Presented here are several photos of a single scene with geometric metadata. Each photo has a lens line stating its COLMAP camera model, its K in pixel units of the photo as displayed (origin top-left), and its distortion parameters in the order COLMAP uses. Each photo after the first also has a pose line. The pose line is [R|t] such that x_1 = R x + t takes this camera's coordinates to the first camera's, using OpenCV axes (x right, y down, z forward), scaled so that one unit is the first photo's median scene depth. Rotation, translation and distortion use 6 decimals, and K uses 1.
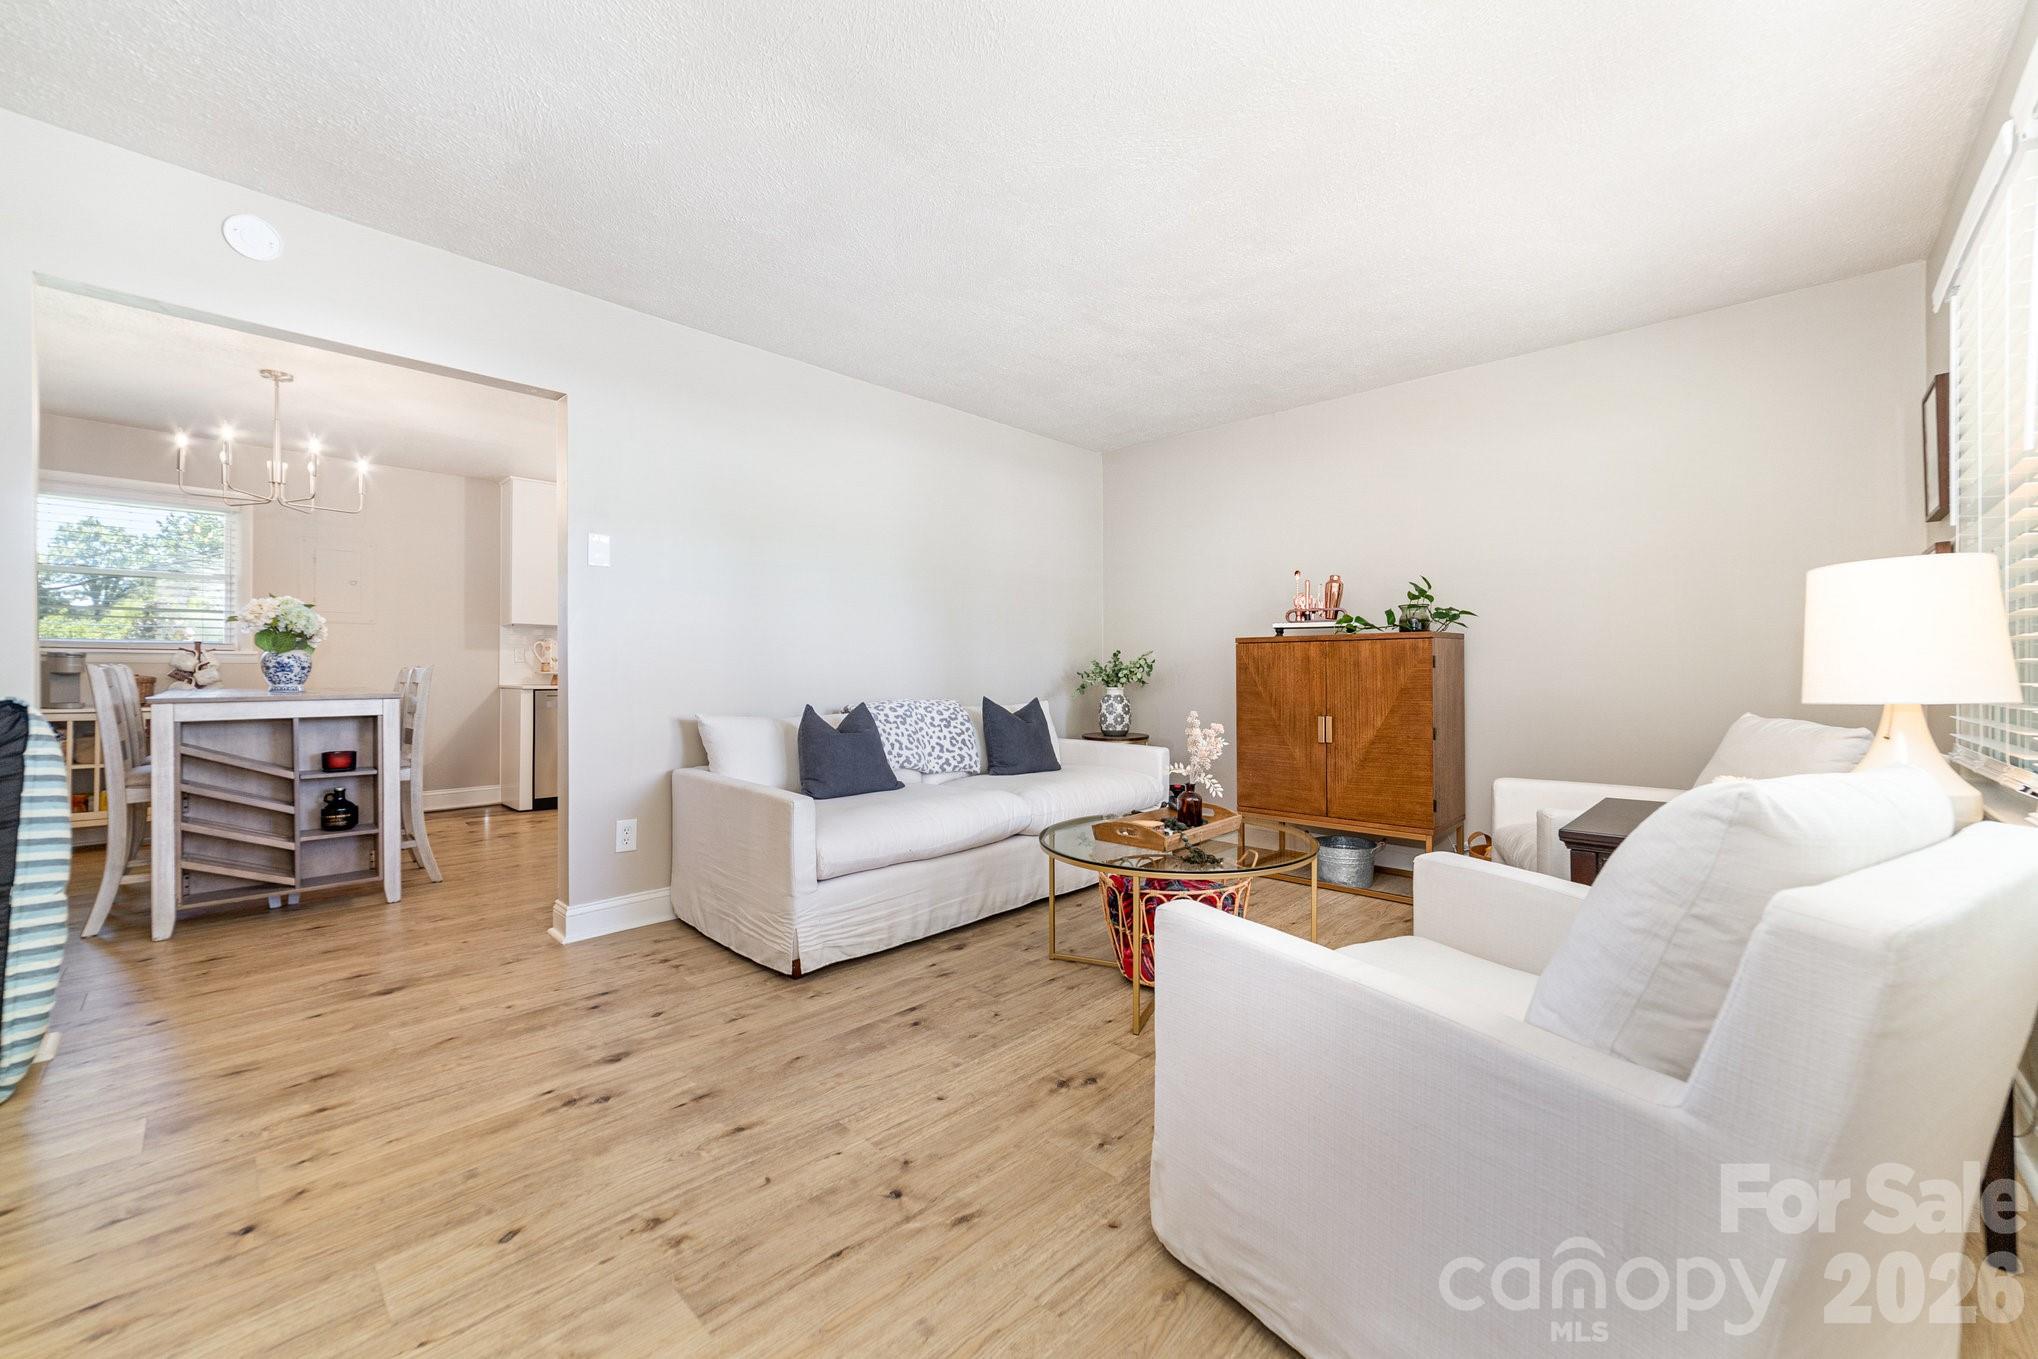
lens RADIAL K [[799.2, 0, 1023.2], [0, 799.2, 672.5], [0, 0, 1]] dist [-0.017307, 0.004928]
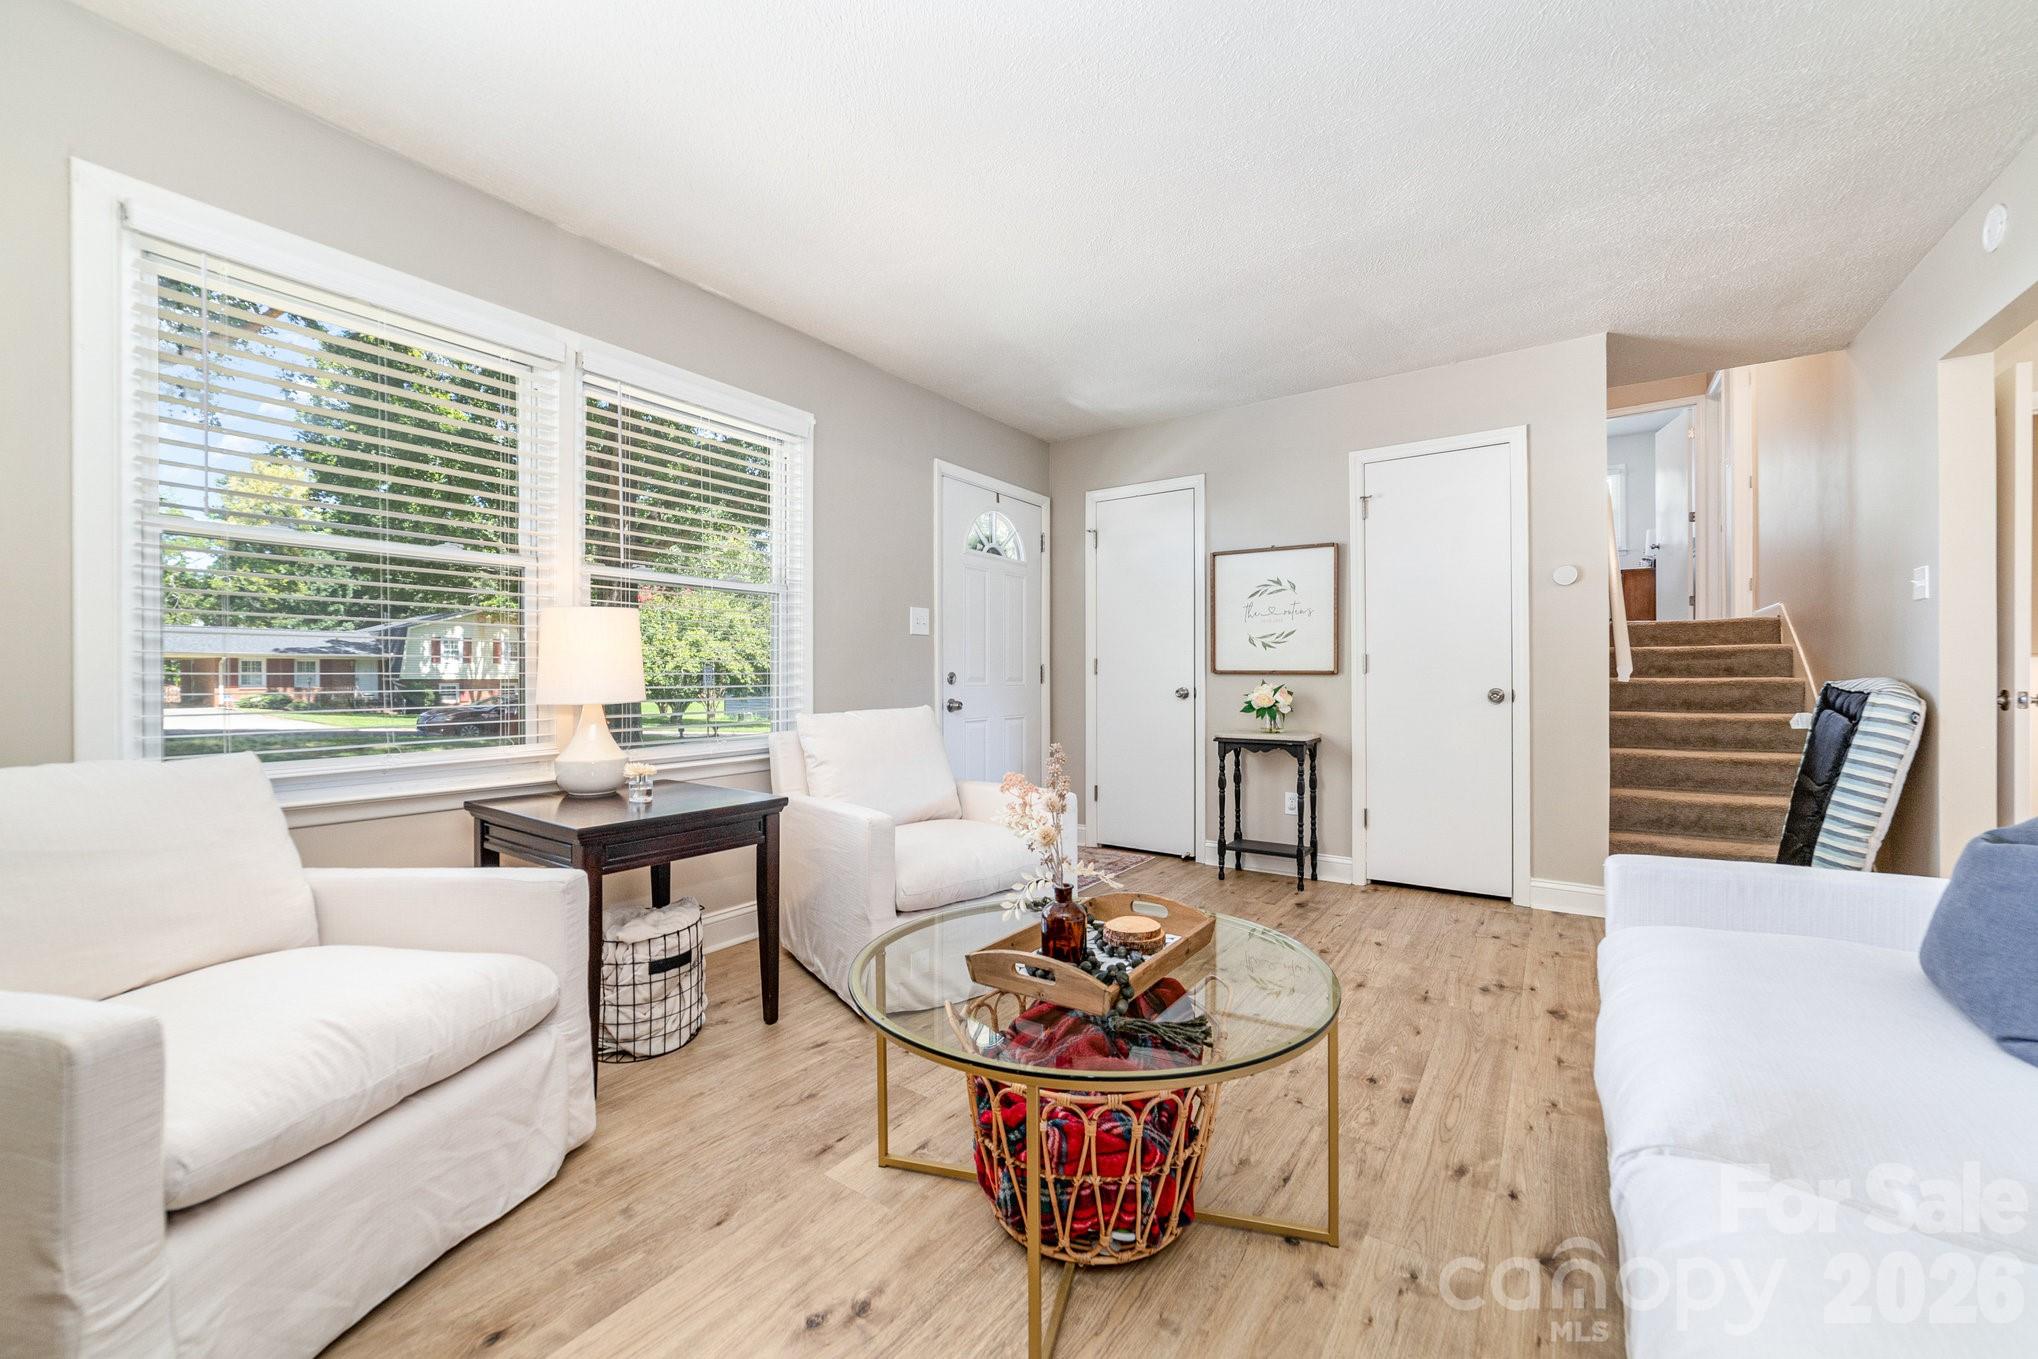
lens RADIAL K [[799.2, 0, 1011.0], [0, 799.2, 678.3], [0, 0, 1]] dist [-0.017307, 0.004928]
pose [[-0.989315, 0.006129, -0.145667, 0.260424], [0.006386, 0.999979, -0.001299, 0.001597], [0.145656, -0.002215, -0.989333, 1.240795]]
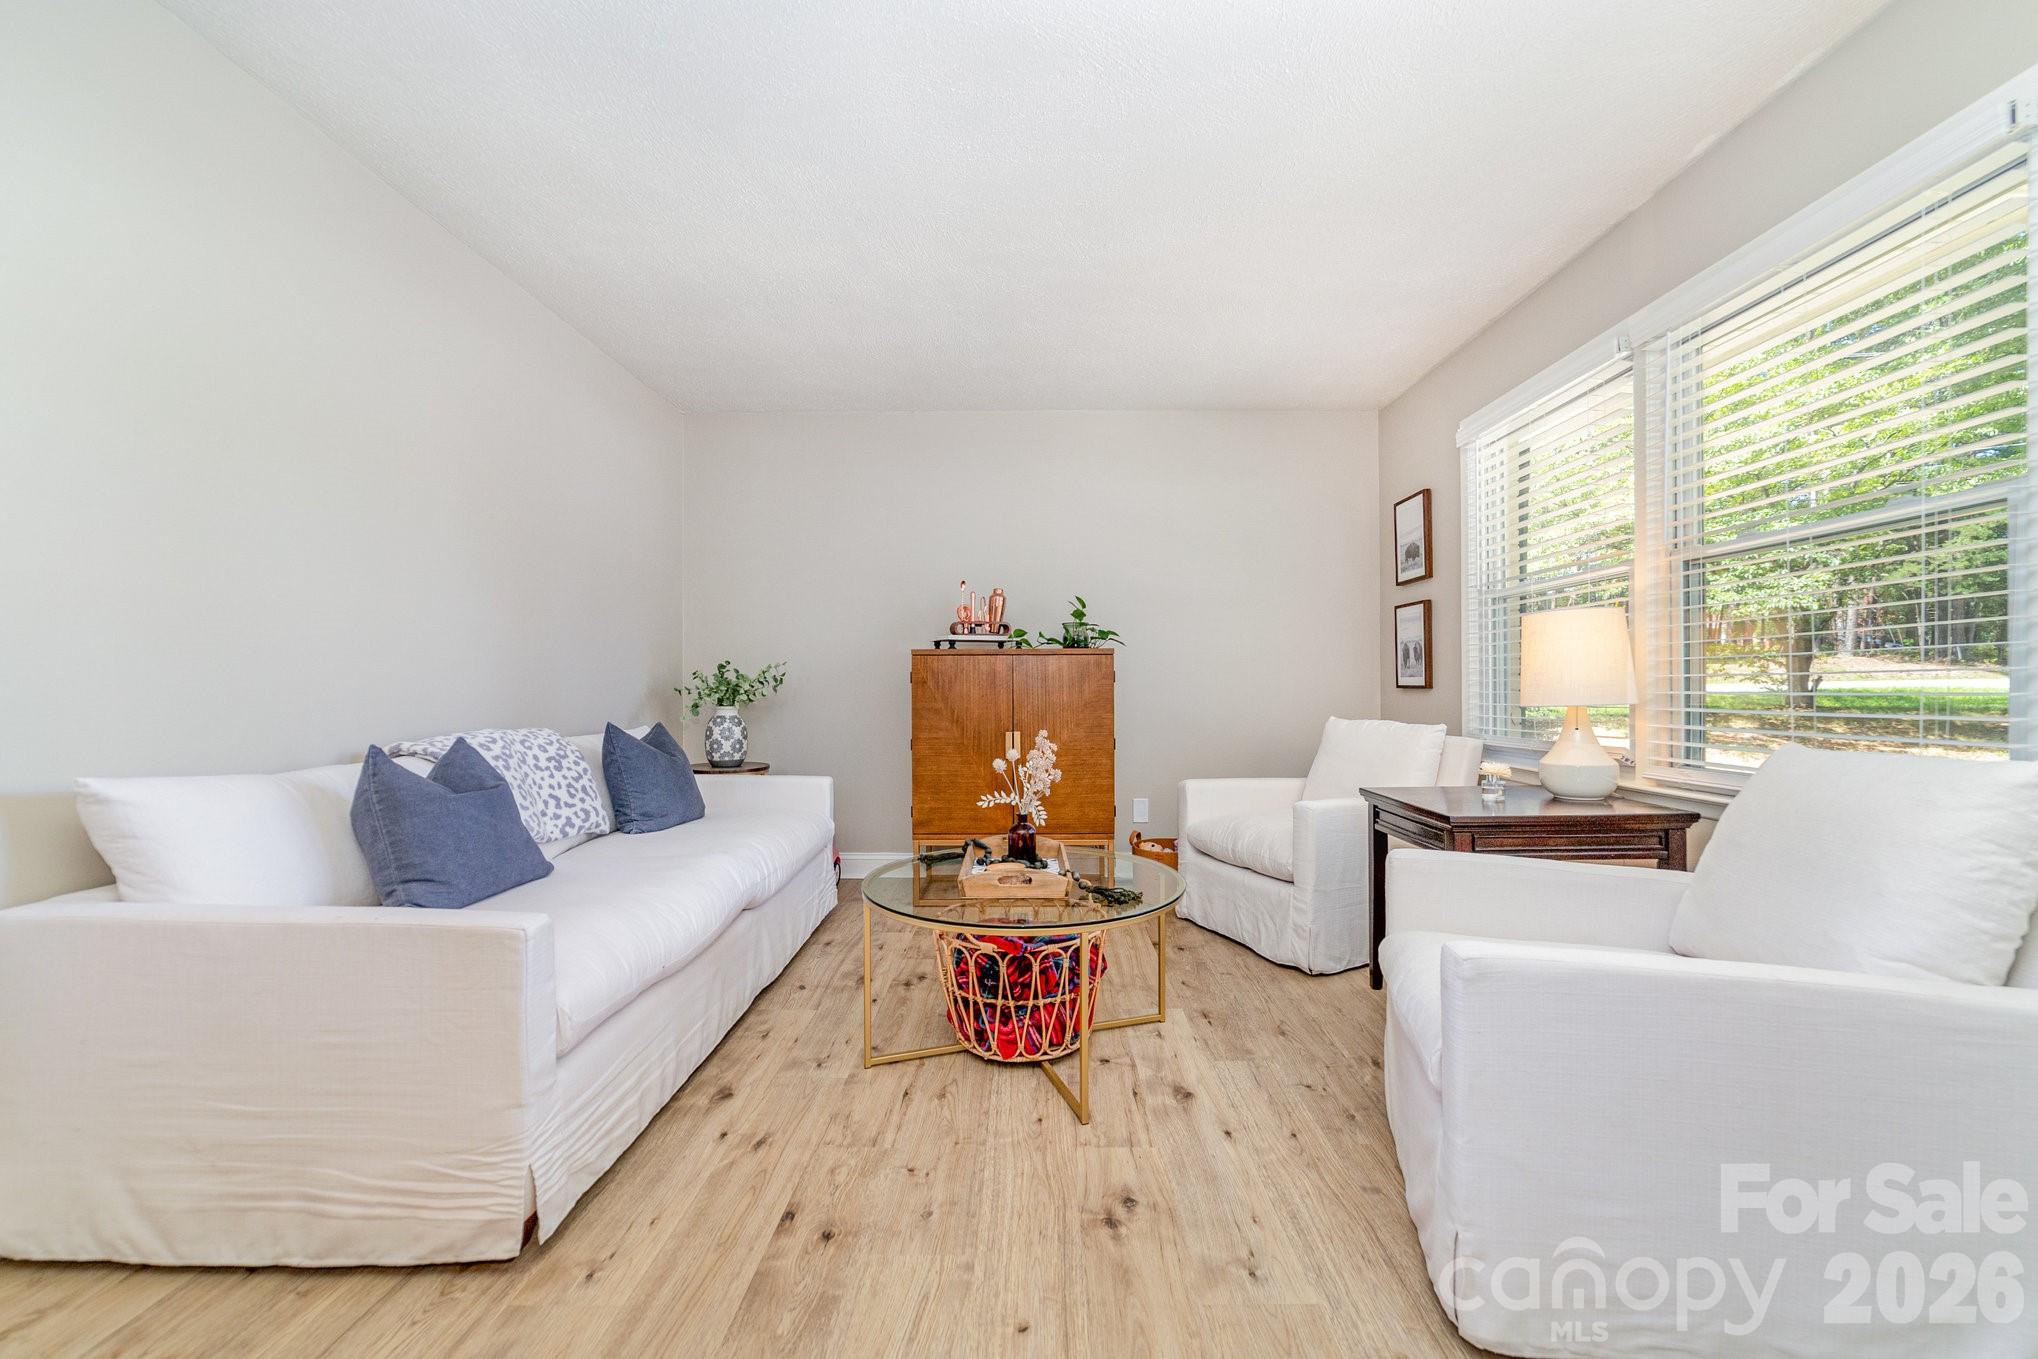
lens RADIAL K [[799.2, 0, 1033.6], [0, 799.2, 709.3], [0, 0, 1]] dist [-0.017307, 0.004928]
pose [[0.723476, -0.016645, 0.690149, -0.306626], [0.002083, 0.999757, 0.021928, 0.006255], [-0.690346, -0.014427, 0.723335, 0.301490]]
